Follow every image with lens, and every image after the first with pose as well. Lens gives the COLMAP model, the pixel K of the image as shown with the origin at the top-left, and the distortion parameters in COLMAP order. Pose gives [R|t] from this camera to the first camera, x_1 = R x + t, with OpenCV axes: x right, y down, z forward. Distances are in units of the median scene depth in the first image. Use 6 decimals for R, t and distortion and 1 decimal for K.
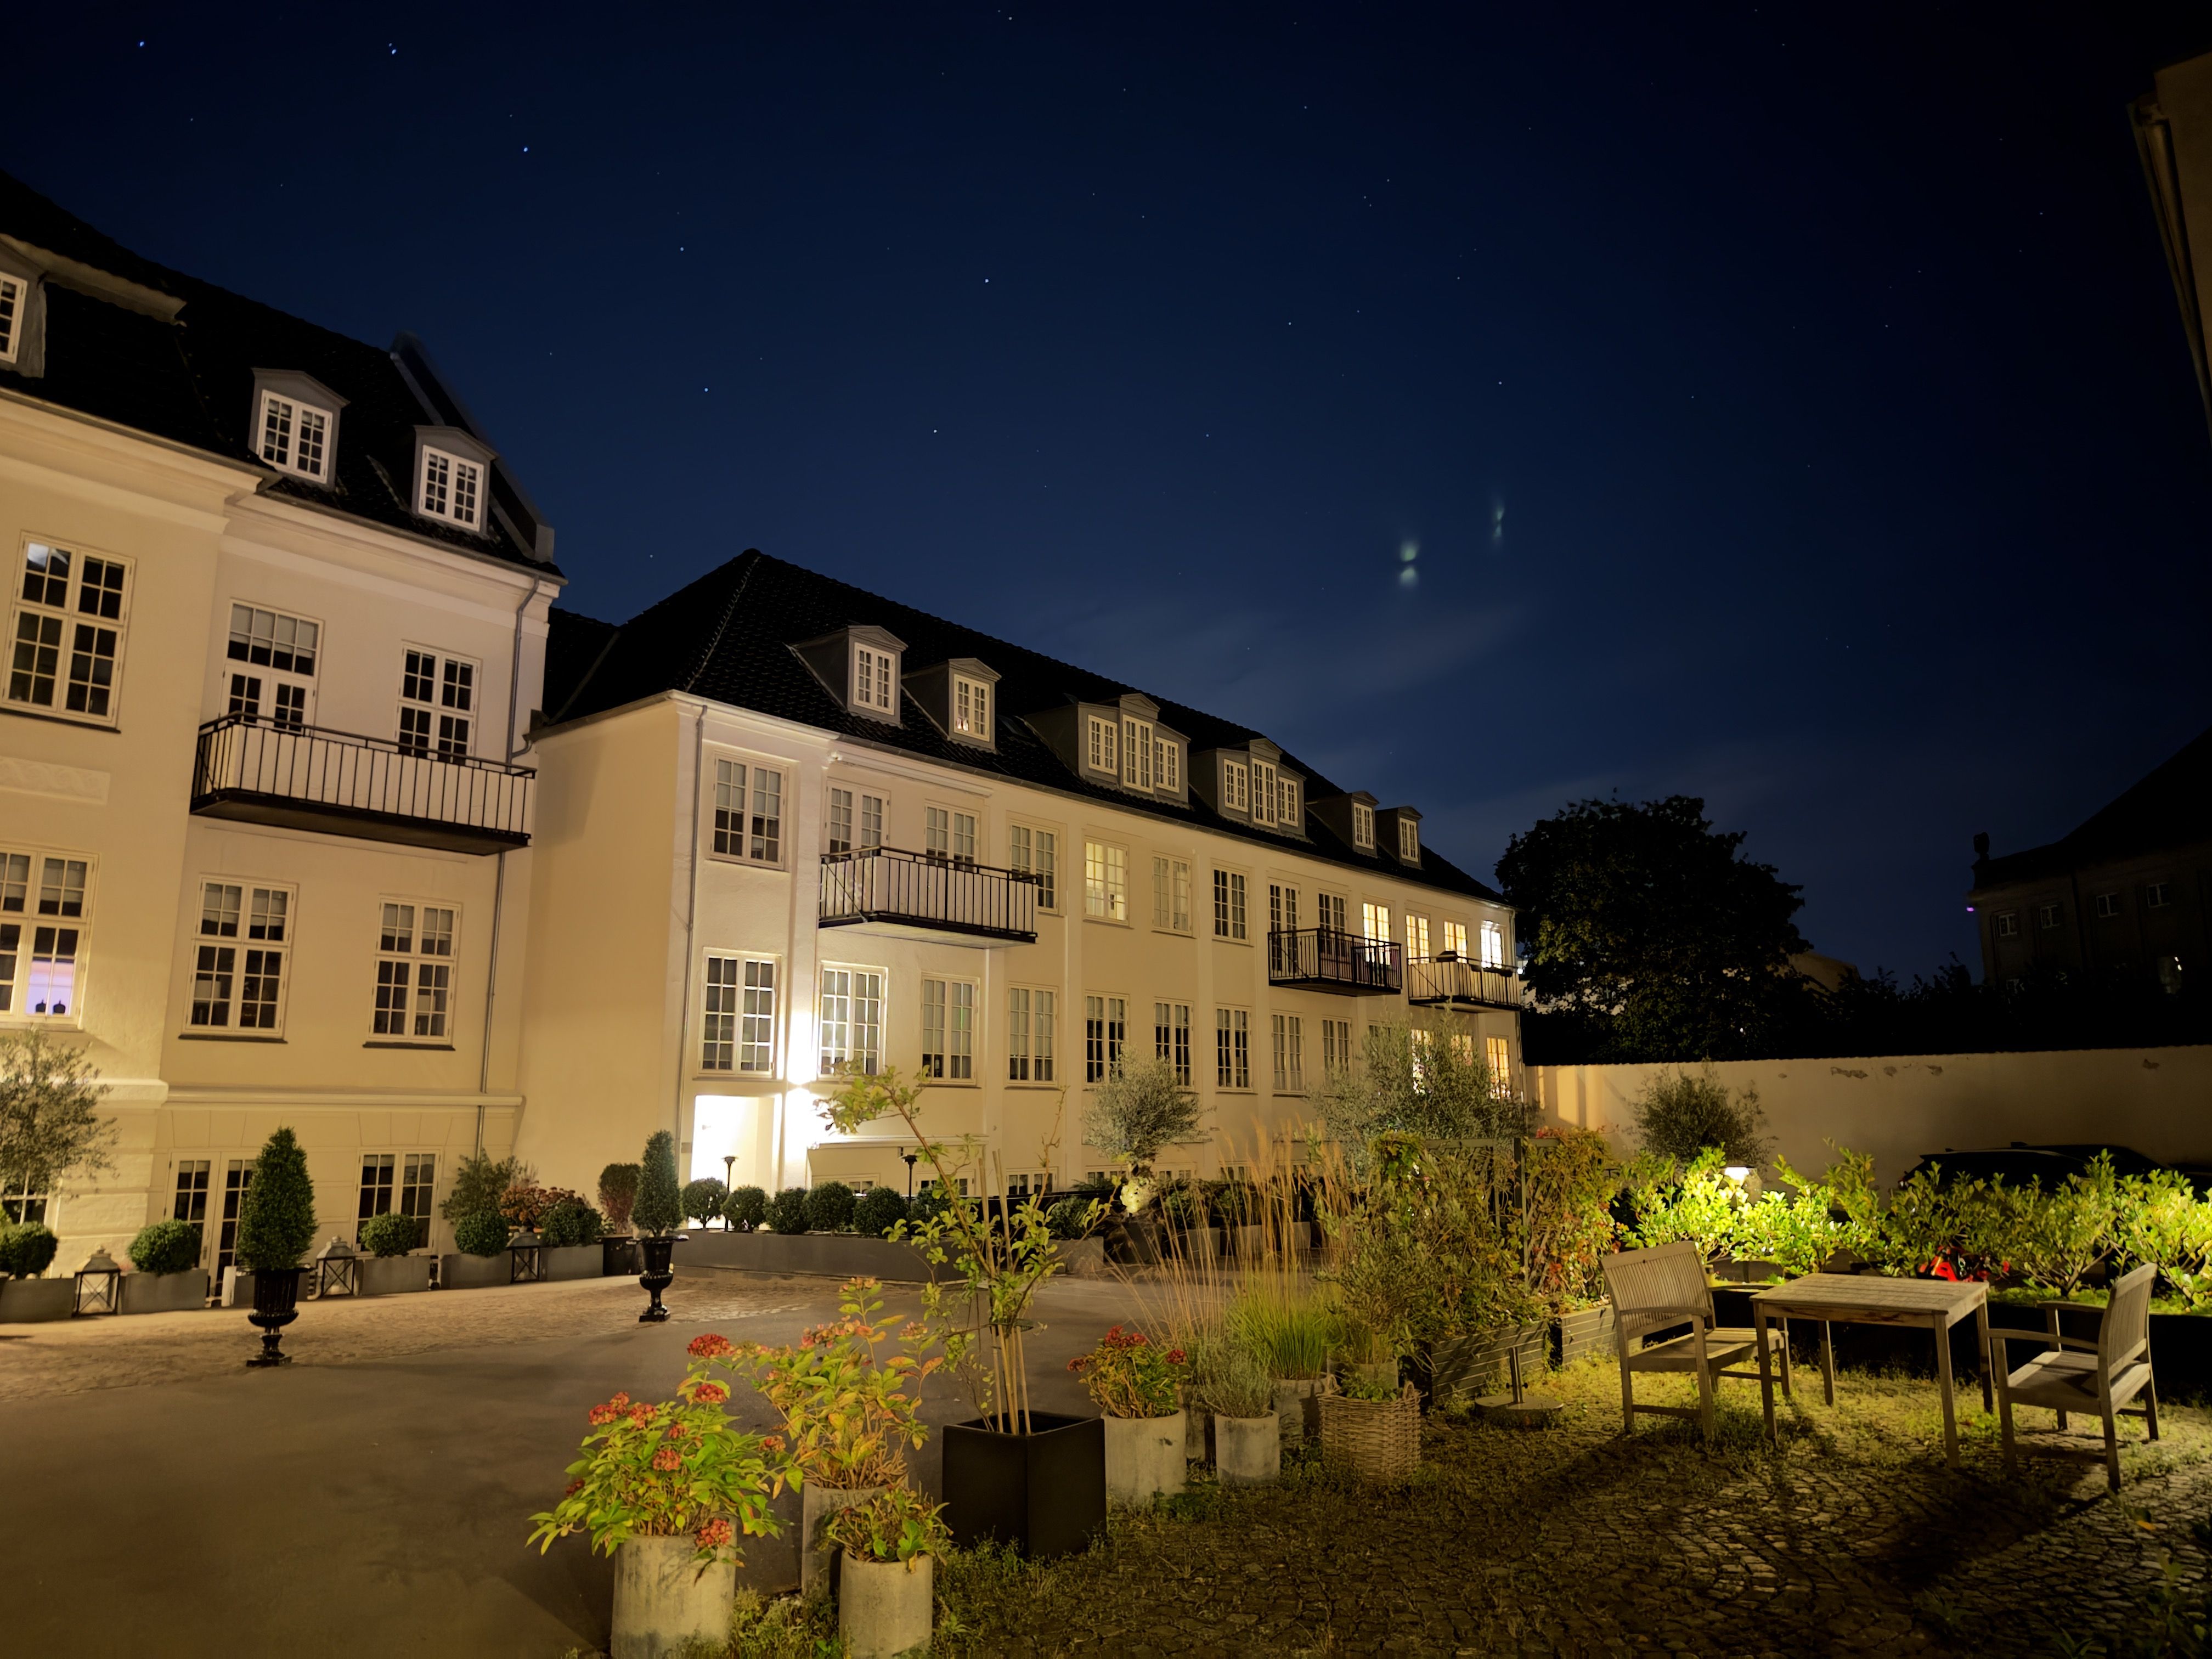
lens RADIAL K [[1508.8, 0, 1106.0], [0, 1508.8, 829.5], [0, 0, 1]] dist [0.002571, 0.000562]
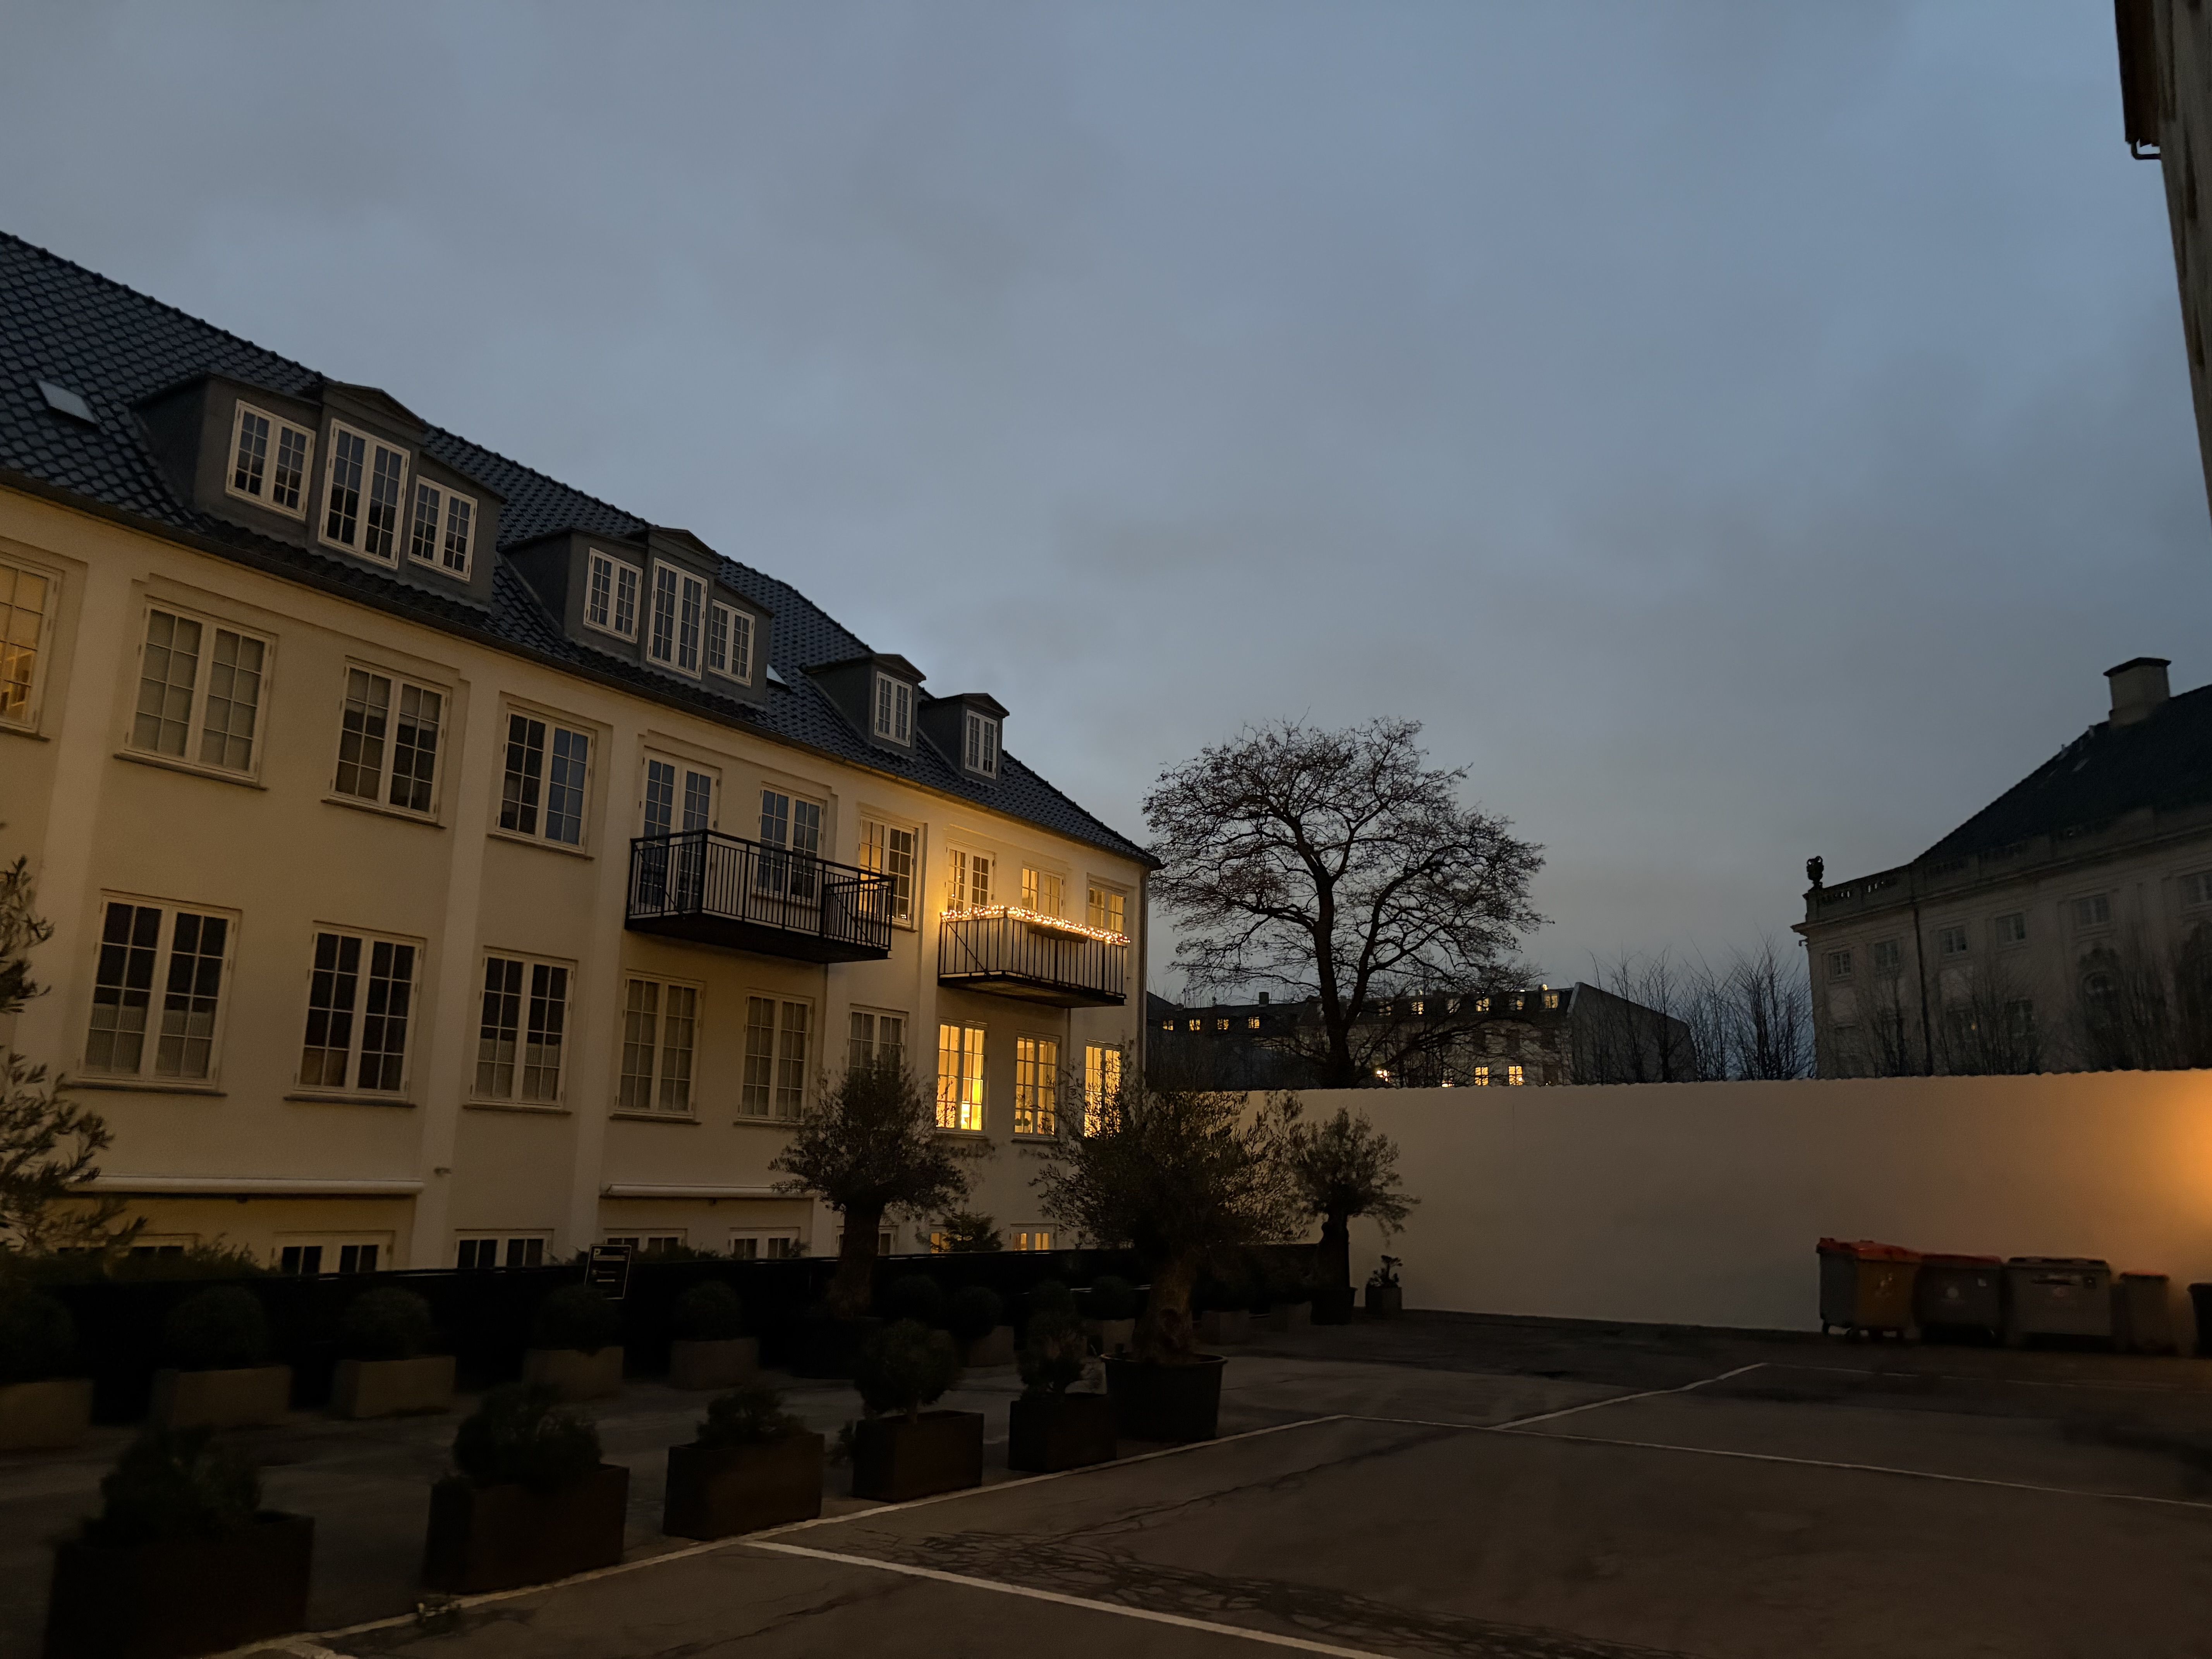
lens RADIAL K [[1673.5, 0, 1106.0], [0, 1673.5, 829.5], [0, 0, 1]] dist [-0.004511, -0.000853]
pose [[0.990529, 0.076923, 0.113737, 0.210887], [-0.077799, 0.996964, 0.003278, 0.046398], [-0.113139, -0.012096, 0.993506, 0.305725]]
